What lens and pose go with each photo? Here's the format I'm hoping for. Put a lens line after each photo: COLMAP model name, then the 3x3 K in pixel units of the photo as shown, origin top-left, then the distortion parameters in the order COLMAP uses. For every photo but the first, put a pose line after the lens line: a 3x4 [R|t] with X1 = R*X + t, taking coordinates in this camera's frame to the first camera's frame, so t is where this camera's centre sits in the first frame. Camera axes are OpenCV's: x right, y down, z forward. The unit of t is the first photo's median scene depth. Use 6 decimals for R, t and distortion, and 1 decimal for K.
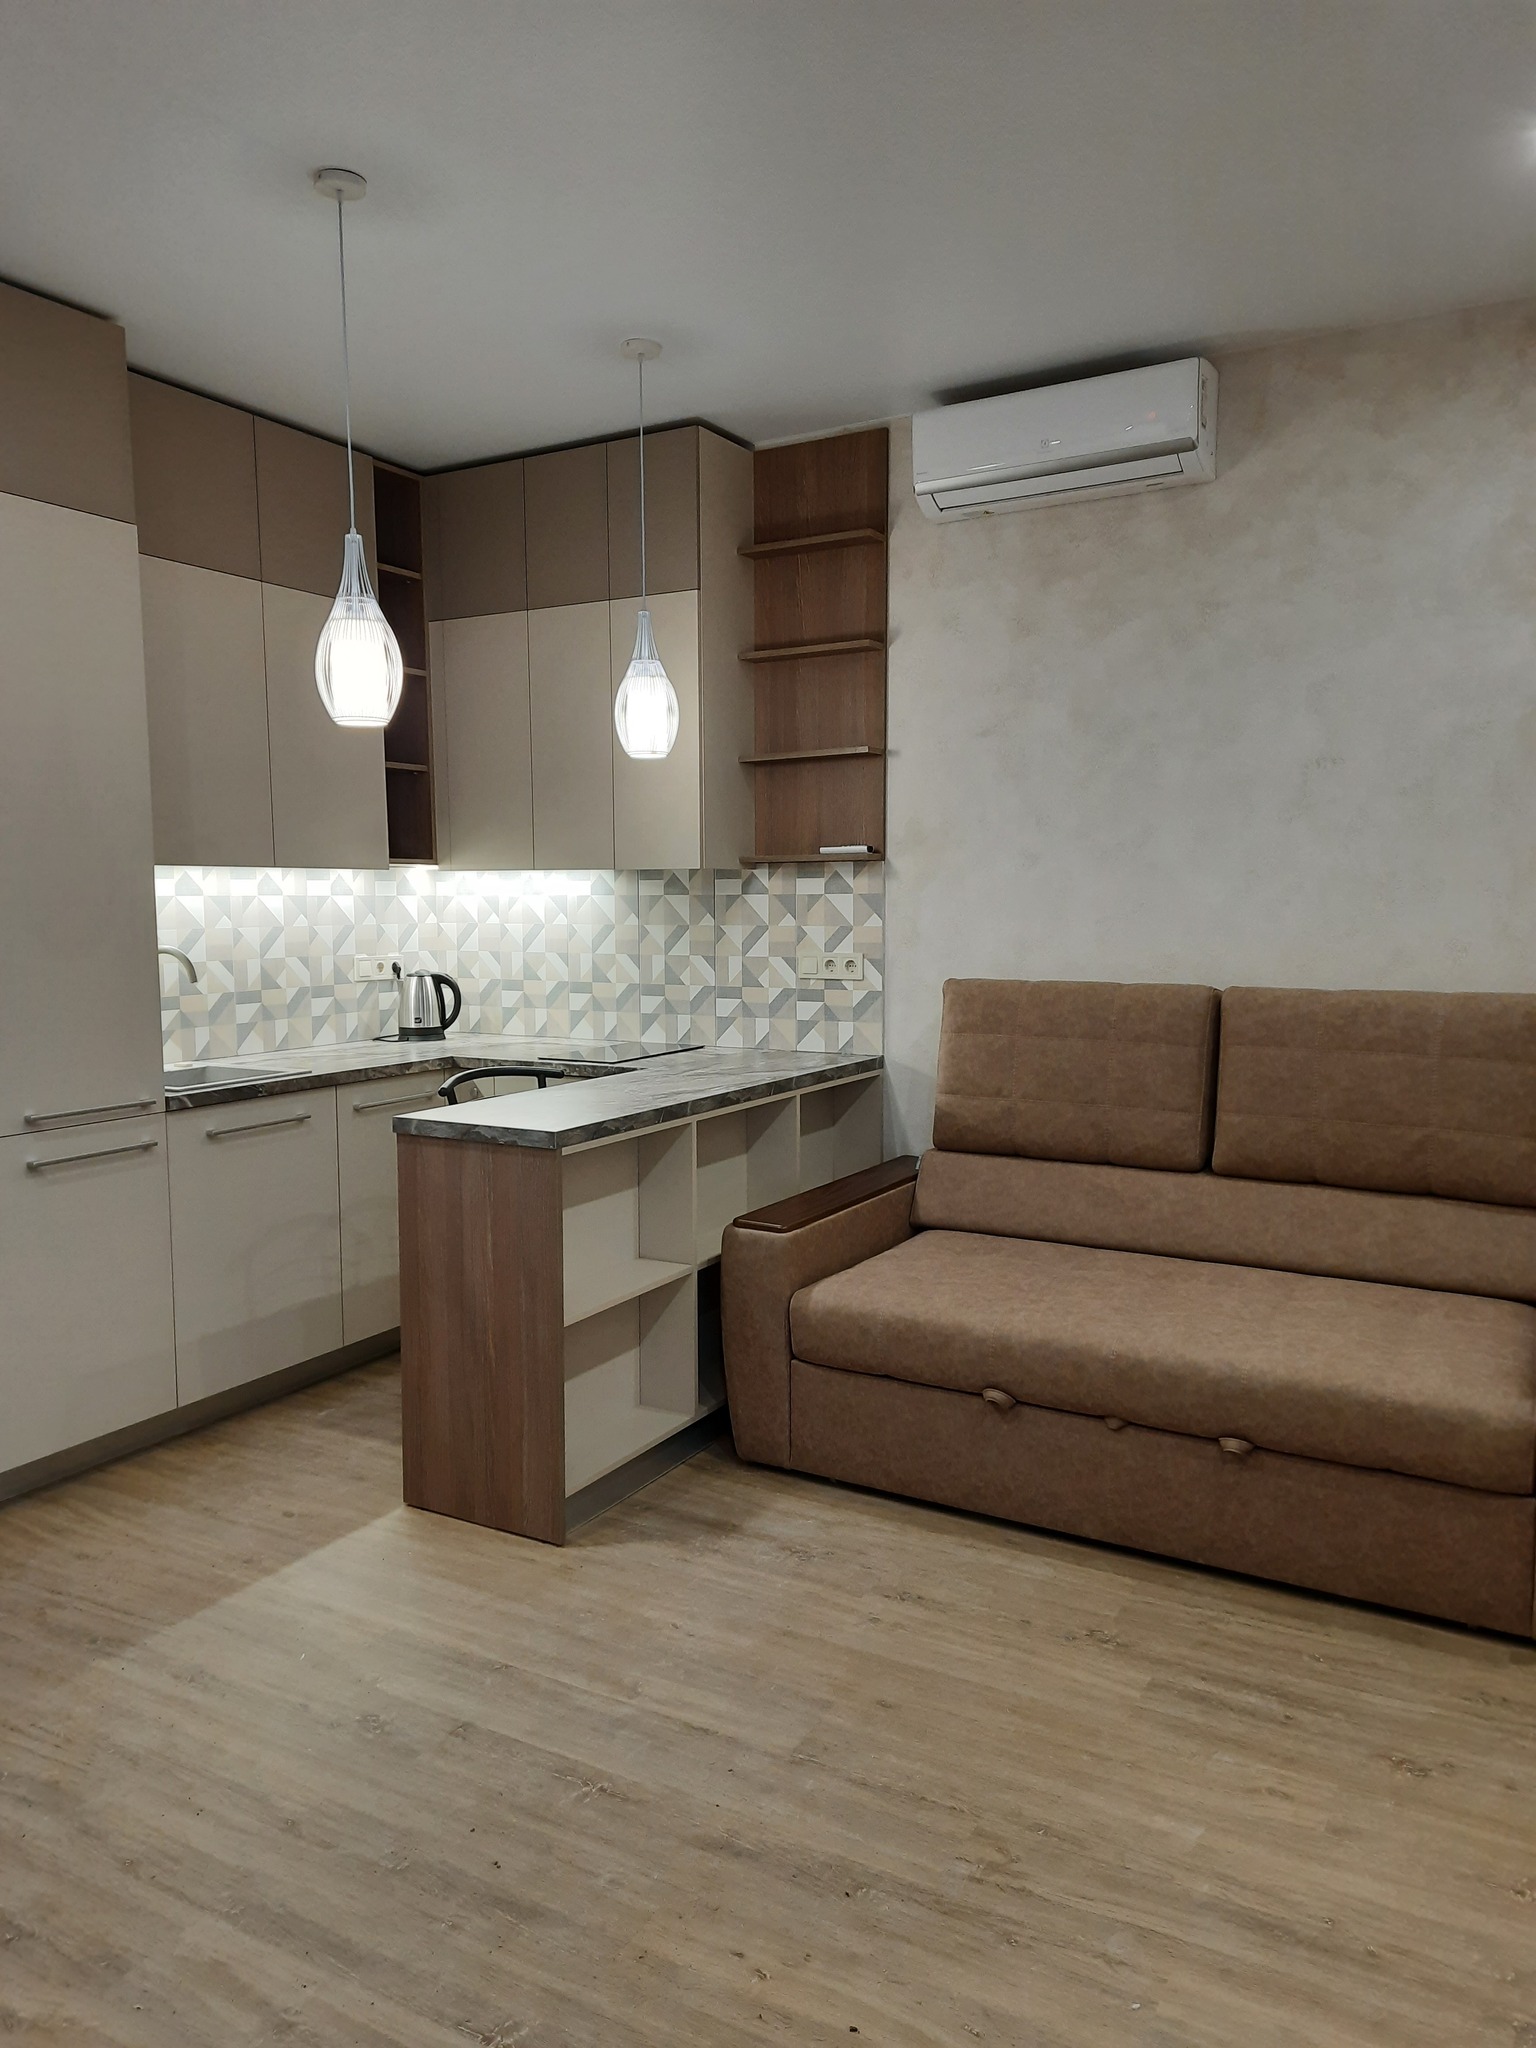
lens RADIAL K [[1455.6, 0, 768.5], [0, 1455.6, 1033.5], [0, 0, 1]] dist [0.110750, -0.109300]
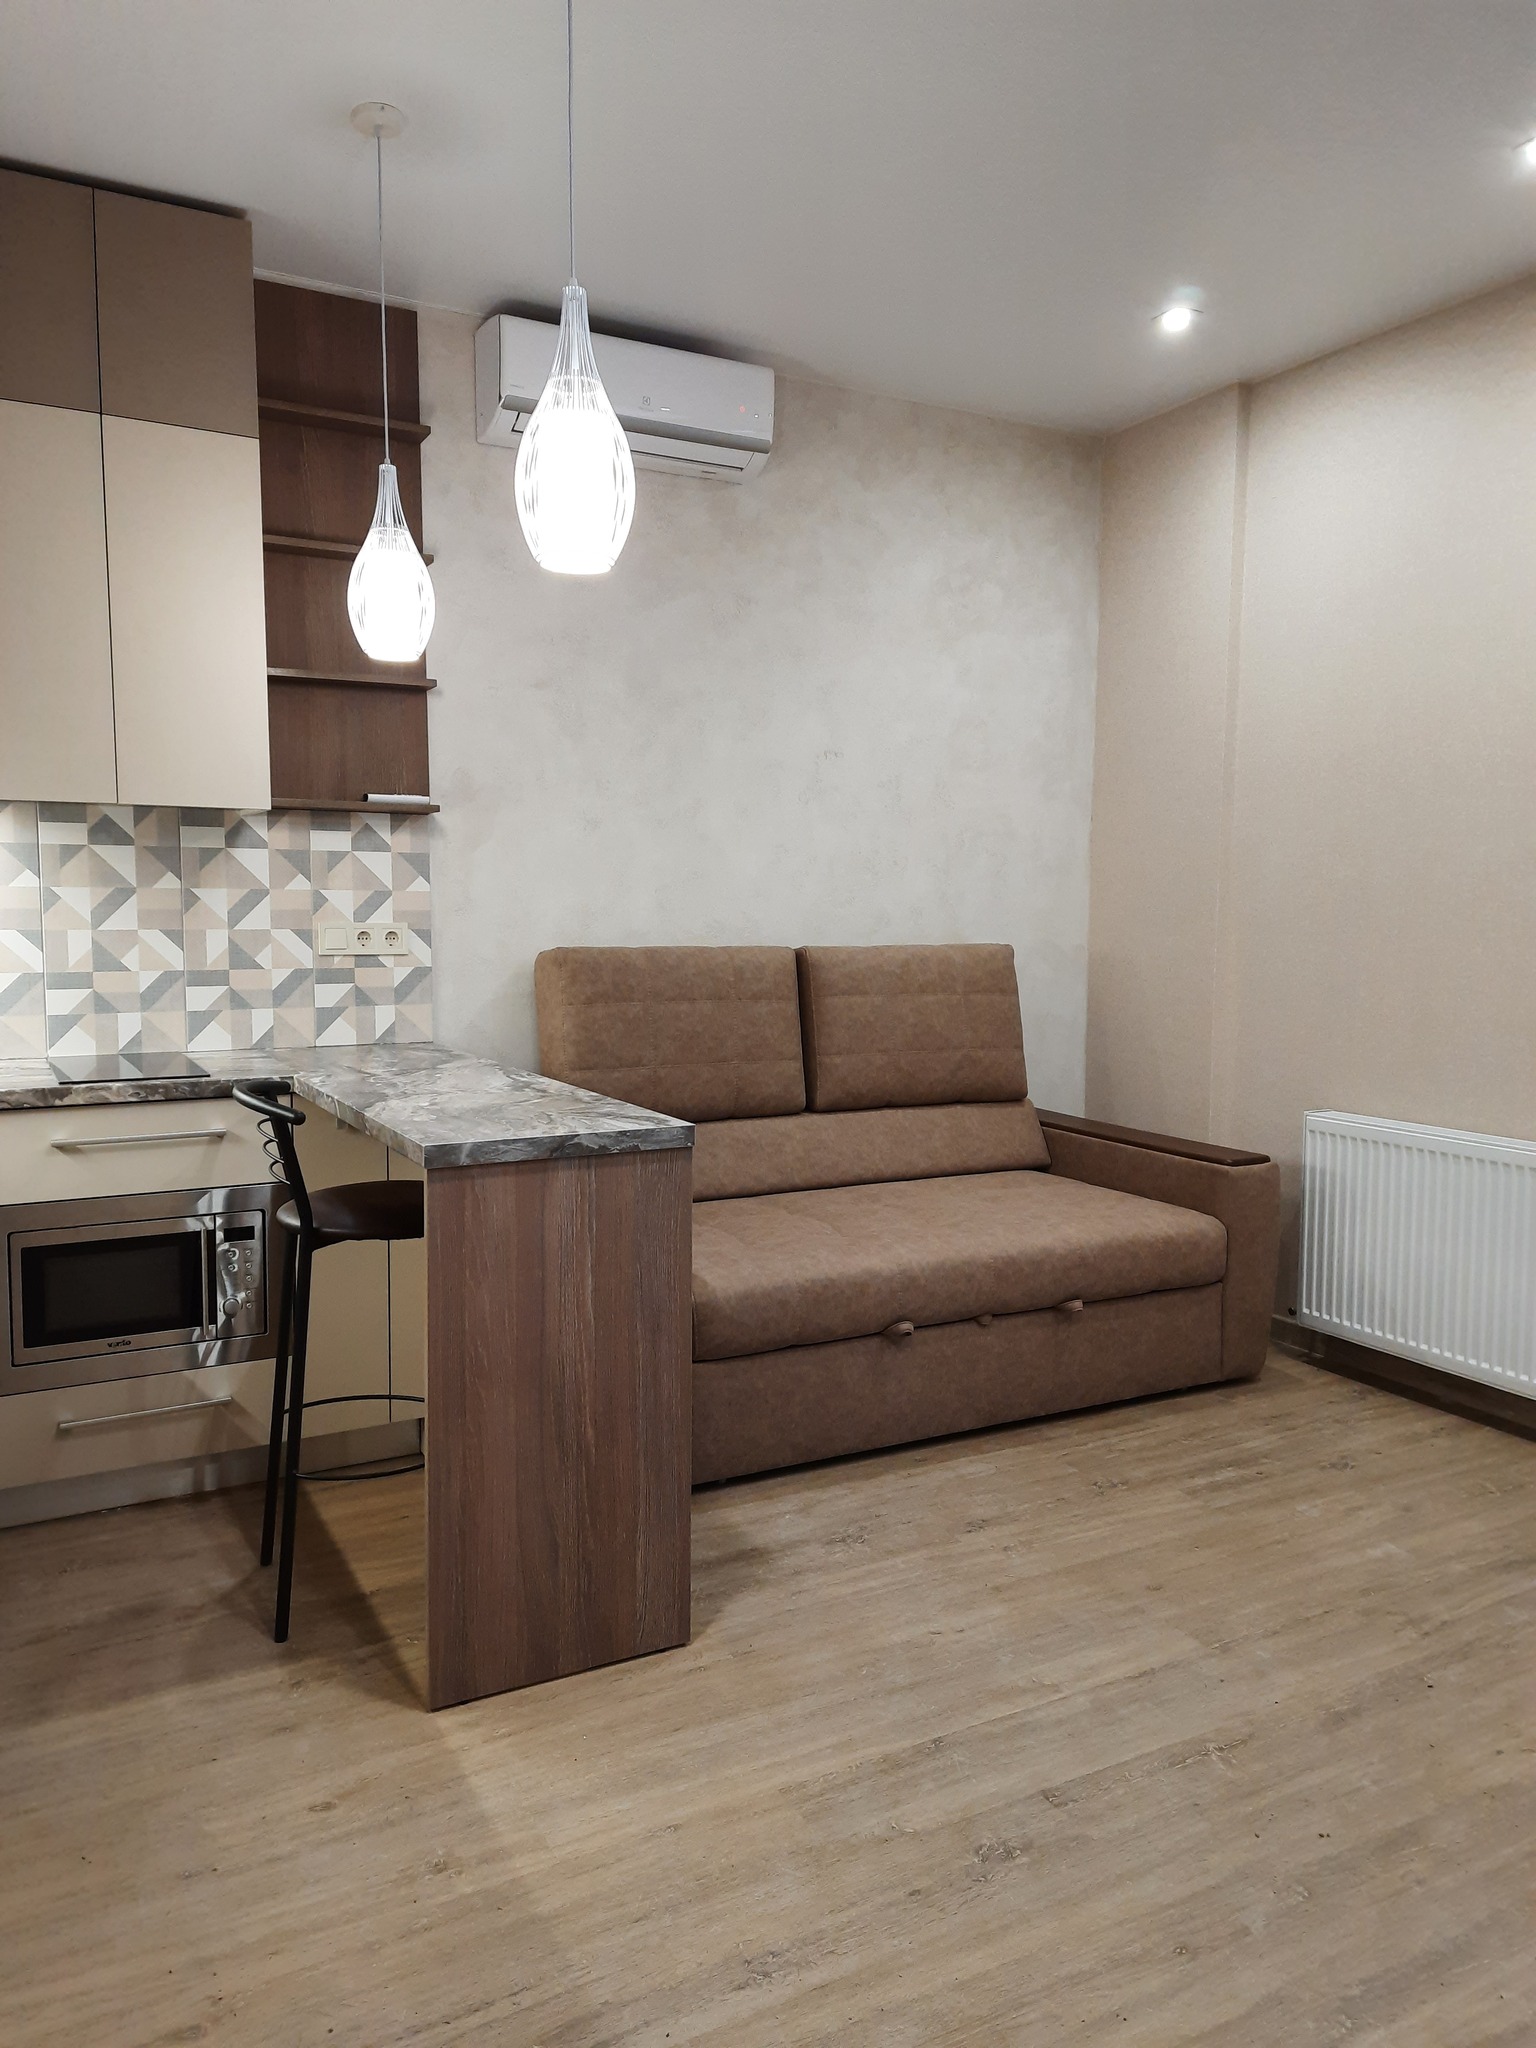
lens RADIAL K [[1455.6, 0, 750.9], [0, 1455.6, 1031.0], [0, 0, 1]] dist [0.110750, -0.109300]
pose [[0.527986, -0.067511, 0.846565, -0.663584], [0.073513, 0.996727, 0.033637, -0.007300], [-0.846065, 0.044474, 0.531221, 0.450615]]
